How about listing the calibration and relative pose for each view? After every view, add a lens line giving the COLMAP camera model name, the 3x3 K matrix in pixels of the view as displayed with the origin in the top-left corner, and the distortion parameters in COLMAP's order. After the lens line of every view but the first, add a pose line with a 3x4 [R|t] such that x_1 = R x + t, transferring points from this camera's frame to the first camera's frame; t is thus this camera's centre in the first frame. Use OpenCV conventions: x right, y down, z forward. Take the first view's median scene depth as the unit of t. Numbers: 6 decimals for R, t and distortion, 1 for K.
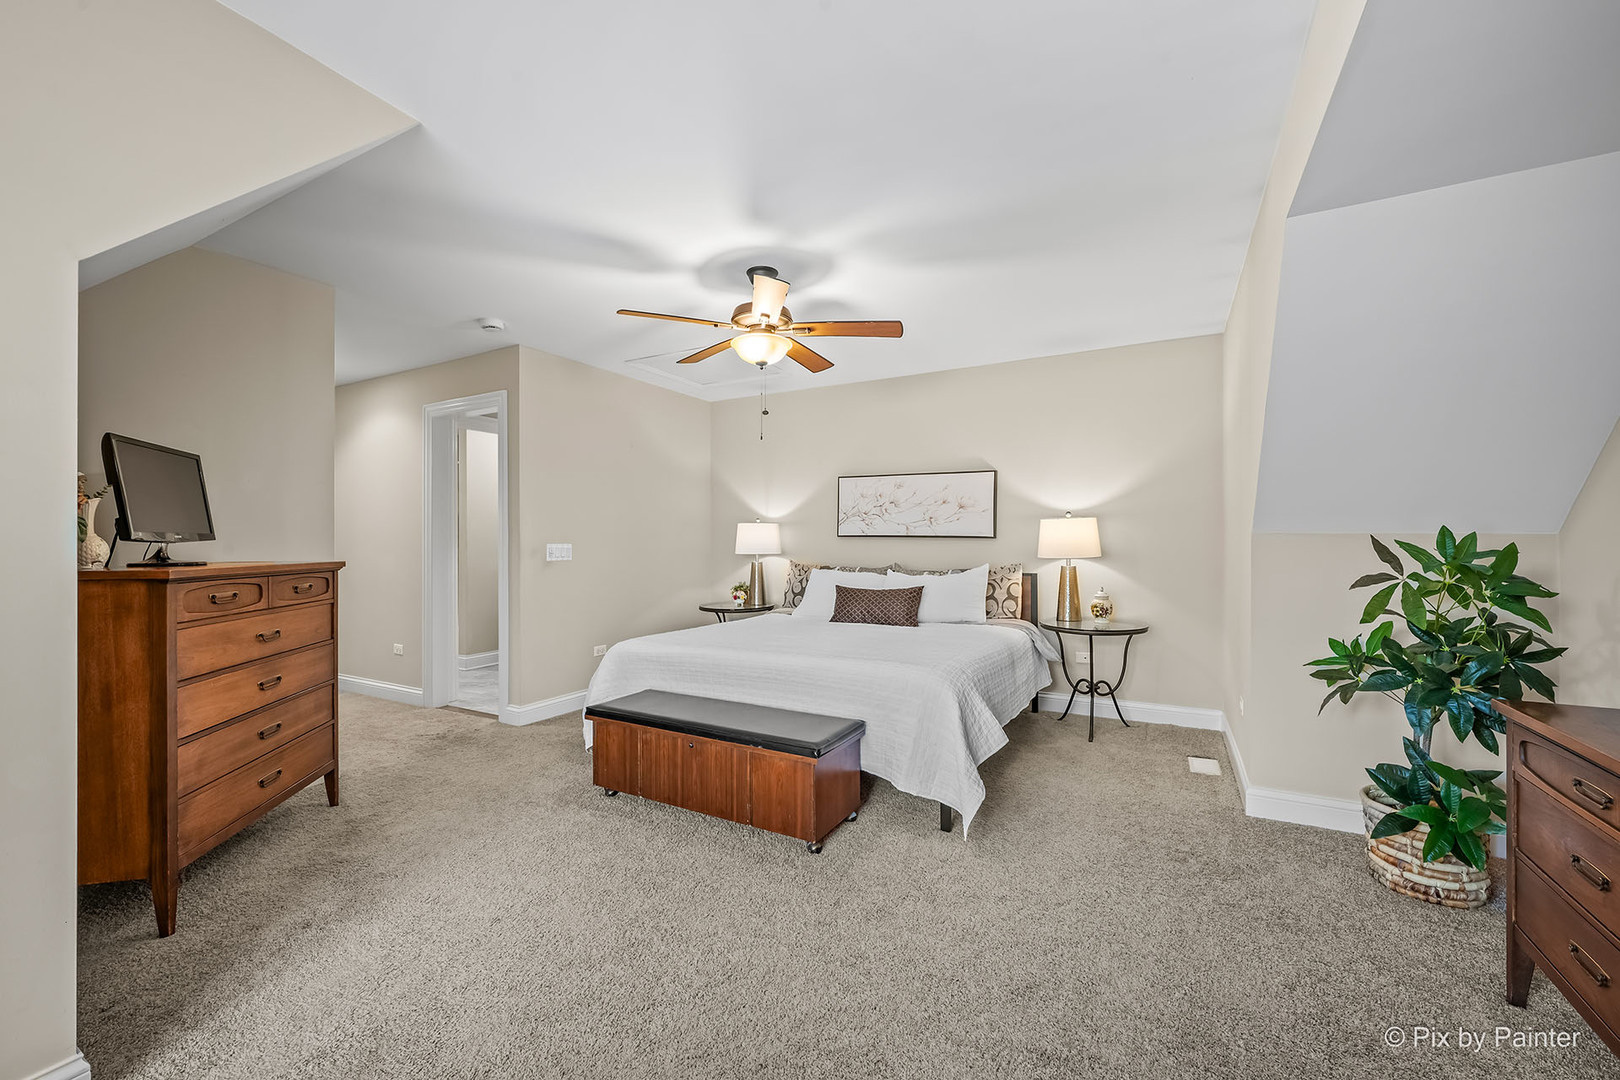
lens RADIAL K [[648.7, 0, 811.6], [0, 648.7, 543.6], [0, 0, 1]] dist [-0.002674, 0.000250]
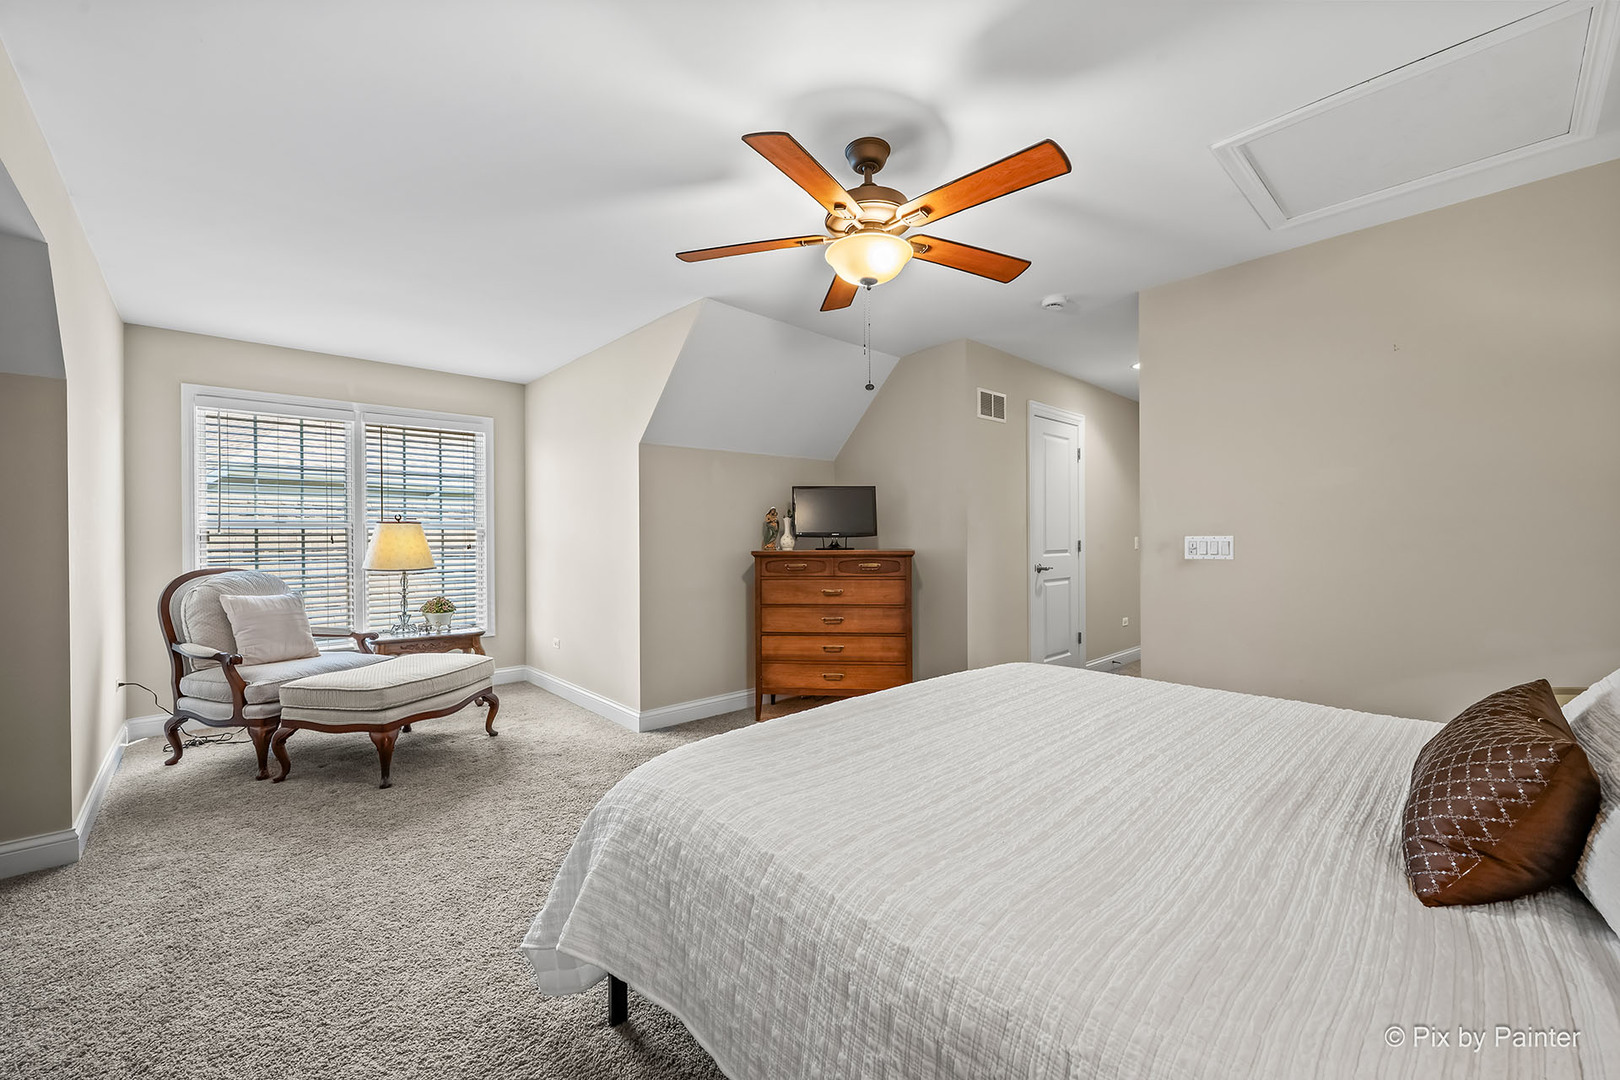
lens RADIAL K [[648.7, 0, 812.9], [0, 648.7, 537.0], [0, 0, 1]] dist [-0.002674, 0.000250]
pose [[-0.319567, 0.006668, -0.947540, 0.751860], [0.009119, 0.999951, 0.003962, -0.008797], [0.947520, -0.007374, -0.319612, 1.447475]]
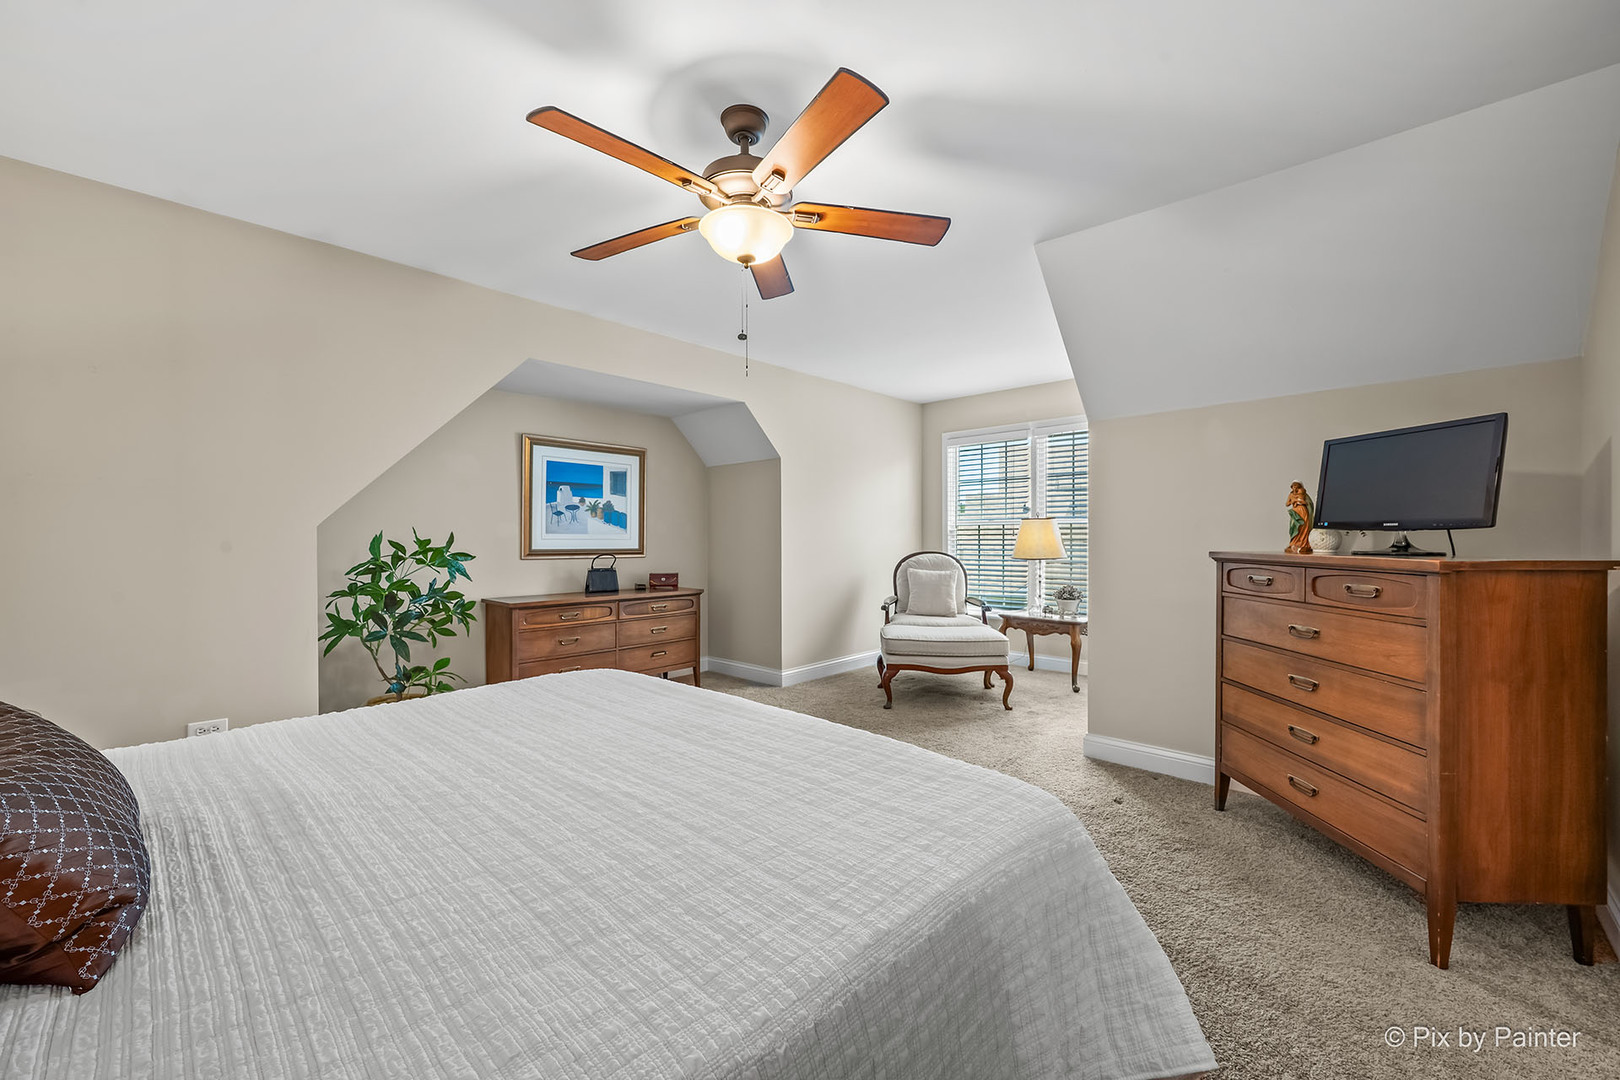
lens RADIAL K [[648.7, 0, 808.4], [0, 648.7, 539.8], [0, 0, 1]] dist [-0.002674, 0.000250]
pose [[-0.965207, 0.006837, 0.261397, -0.389634], [0.008363, 0.999954, 0.004726, 0.000635], [-0.261352, 0.006748, -0.965220, 2.011184]]
